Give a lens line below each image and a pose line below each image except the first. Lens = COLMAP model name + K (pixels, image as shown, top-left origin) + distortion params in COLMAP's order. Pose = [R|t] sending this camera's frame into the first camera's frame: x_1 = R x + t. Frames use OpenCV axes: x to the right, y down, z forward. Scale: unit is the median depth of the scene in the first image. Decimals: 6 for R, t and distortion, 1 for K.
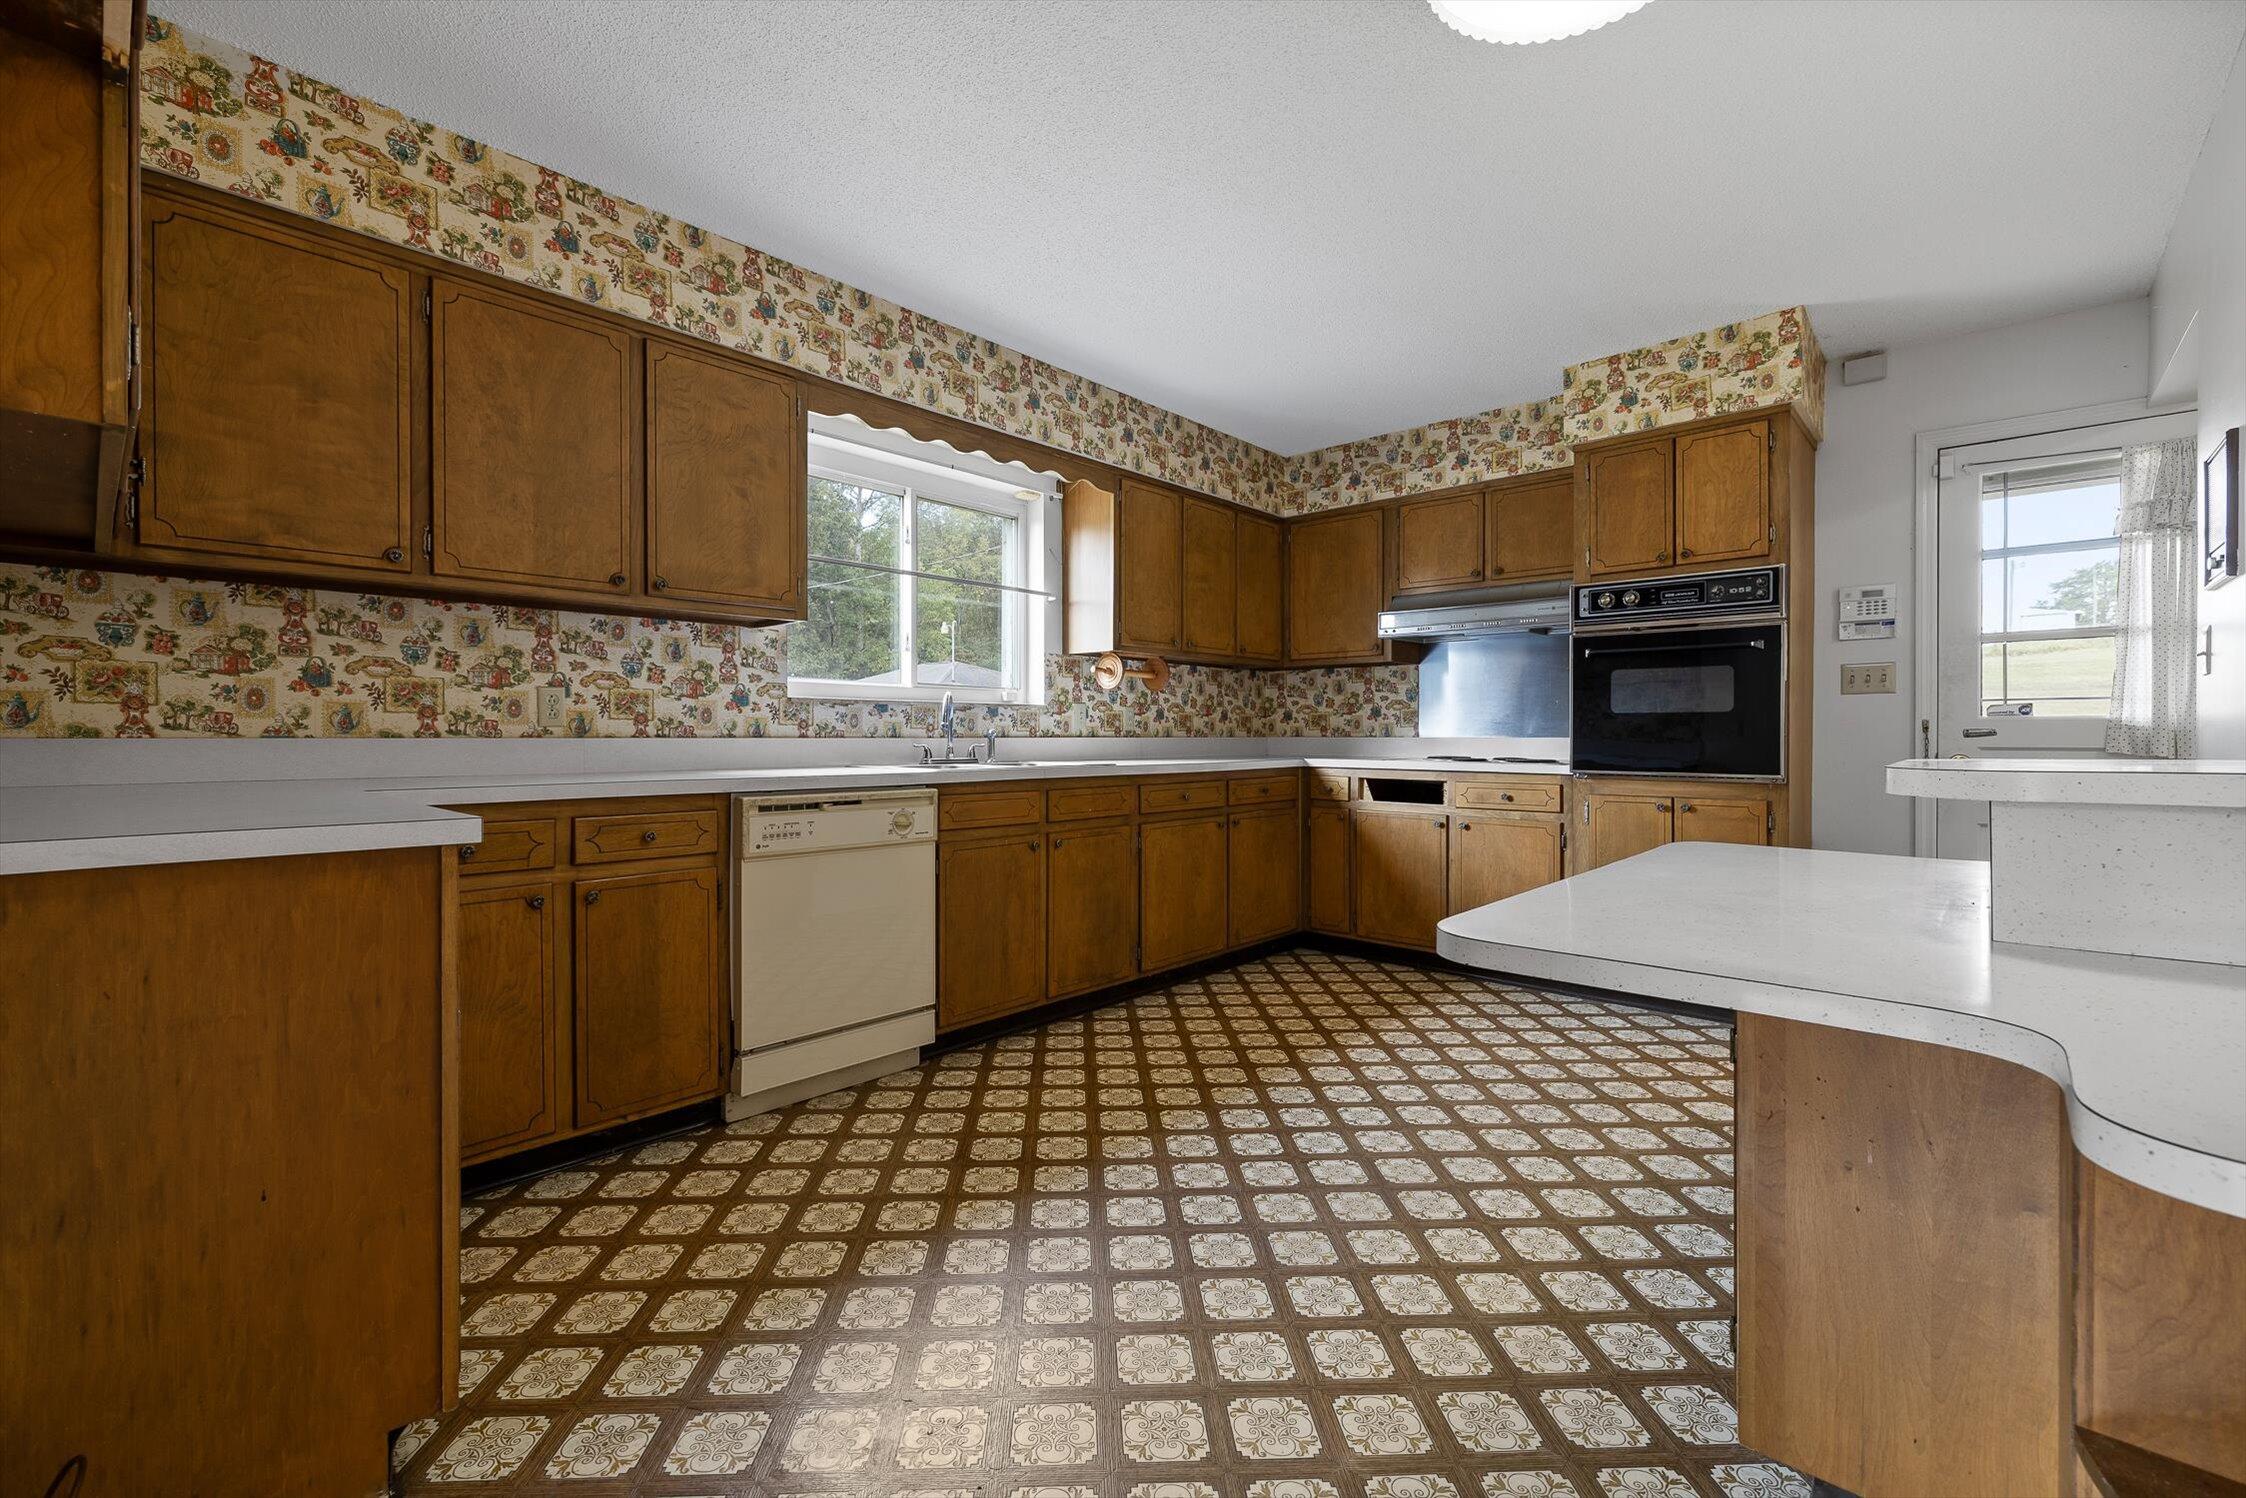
lens RADIAL K [[1048.4, 0, 1123.0], [0, 1048.4, 749.0], [0, 0, 1]] dist [-0.015412, 0.000311]
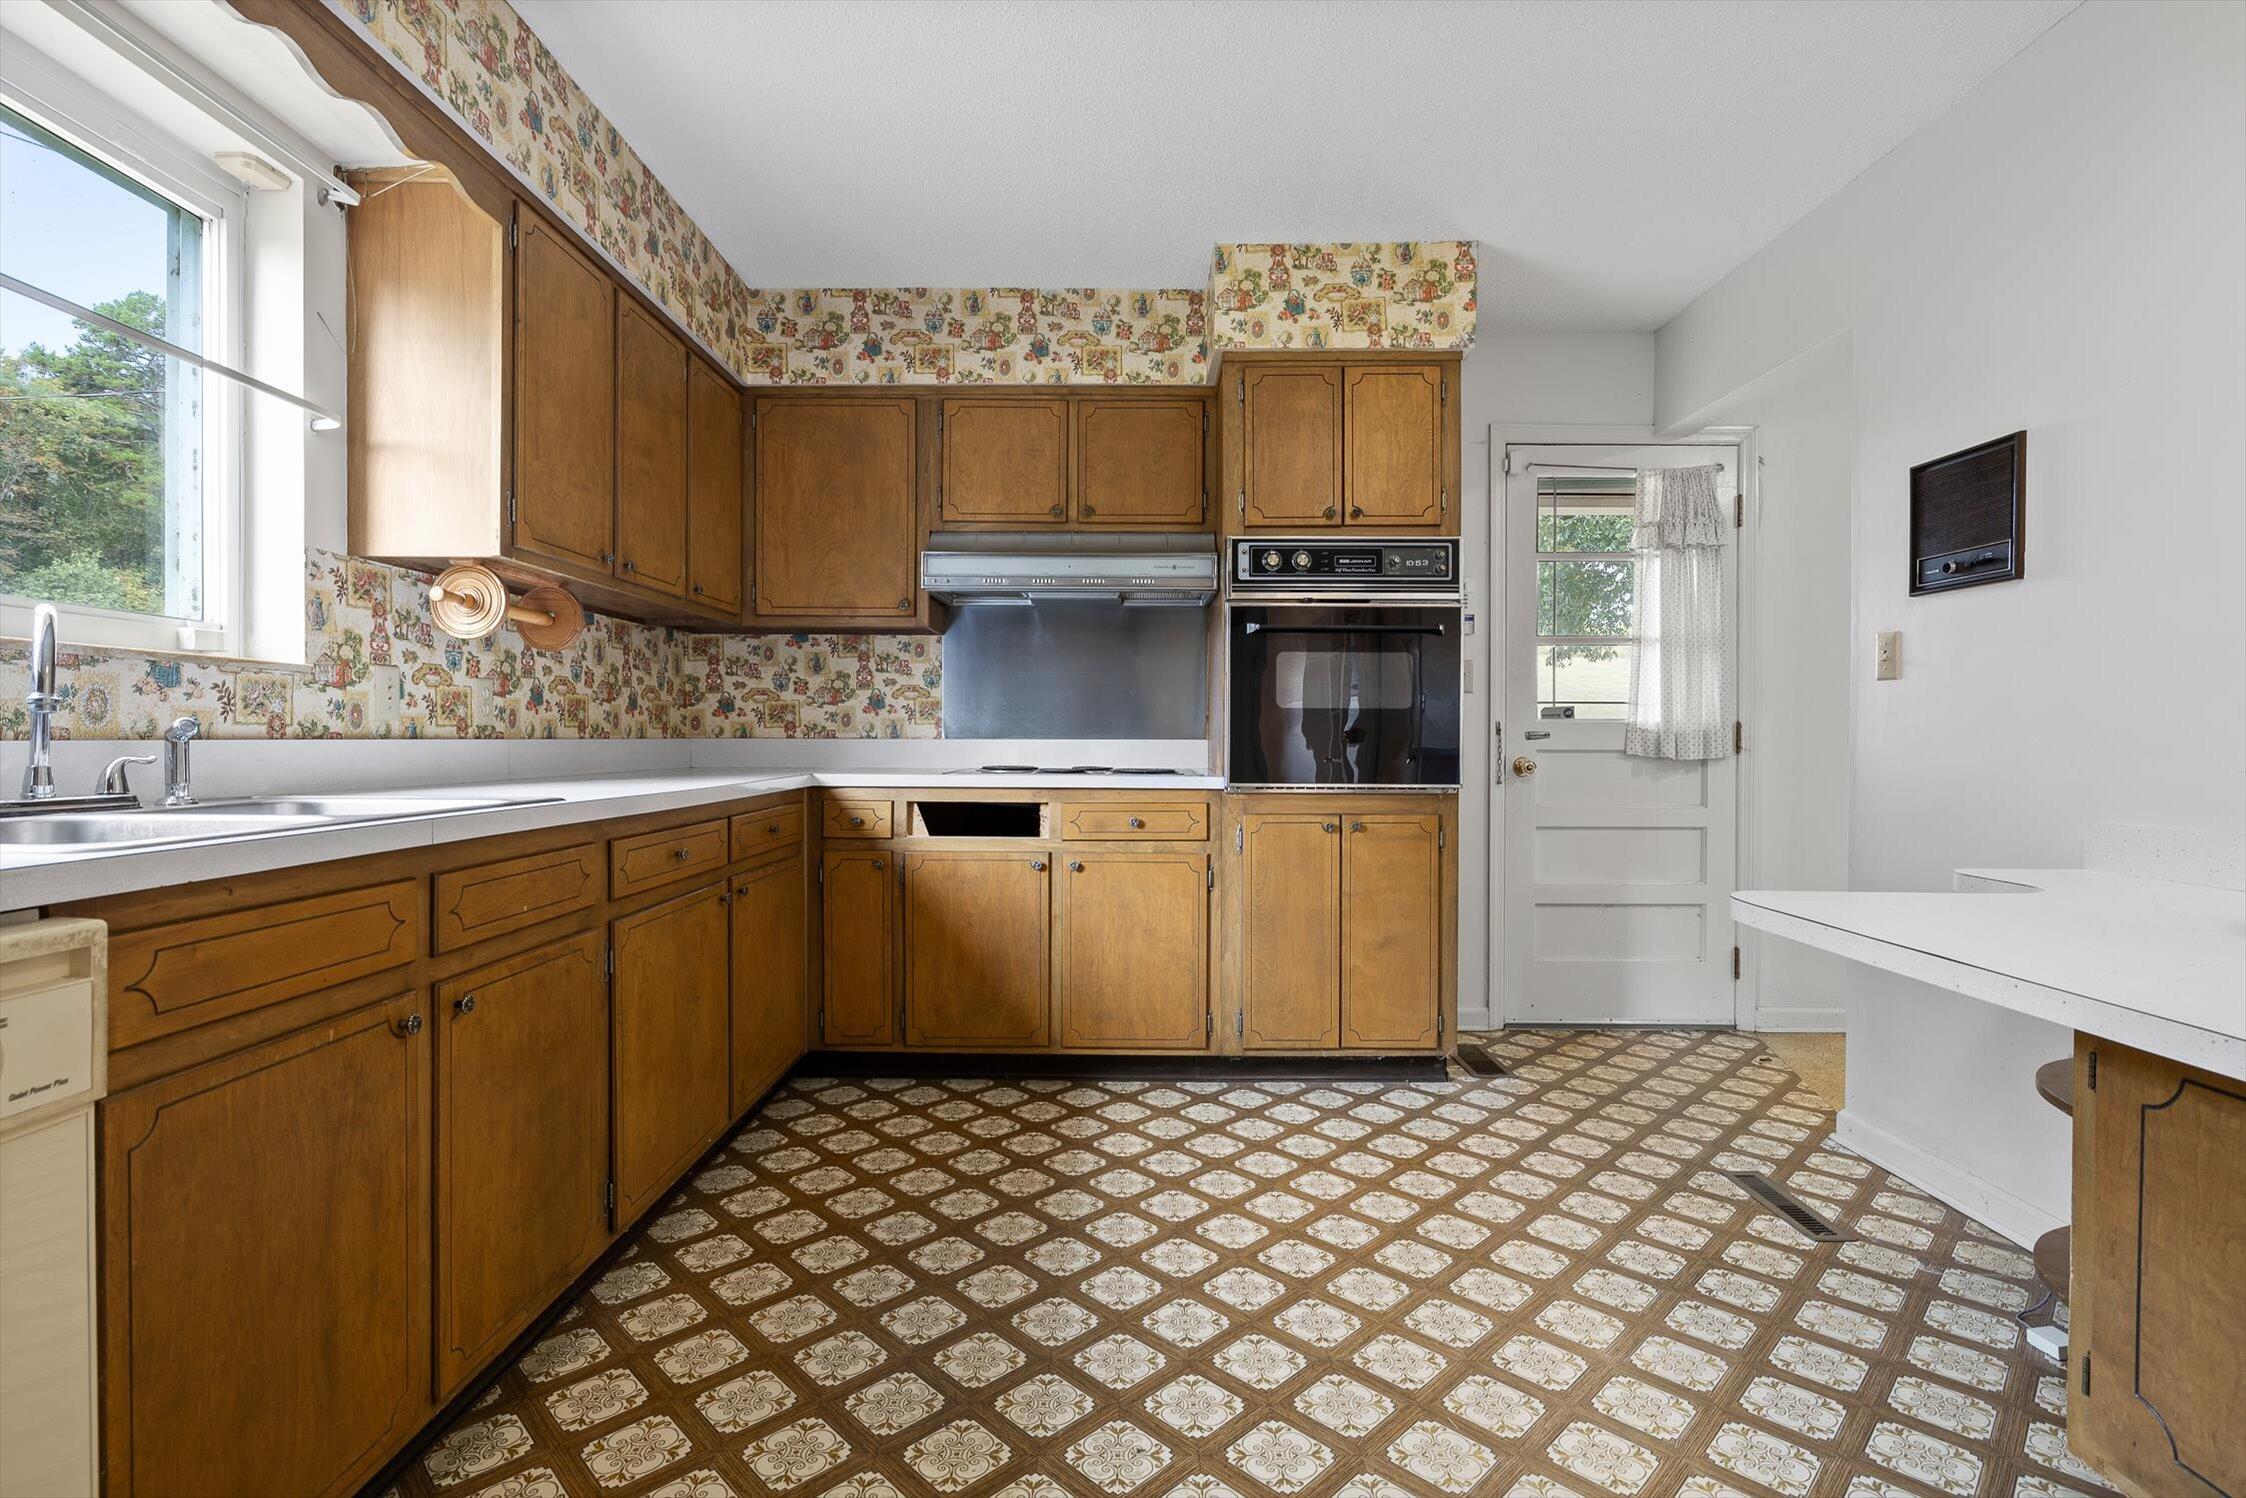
lens RADIAL K [[1048.4, 0, 1123.0], [0, 1048.4, 749.0], [0, 0, 1]] dist [-0.015412, 0.000311]
pose [[0.725614, -0.005427, 0.688080, -0.126271], [0.006314, 0.999979, 0.001227, -0.005171], [-0.688073, 0.003454, 0.725633, 0.451048]]
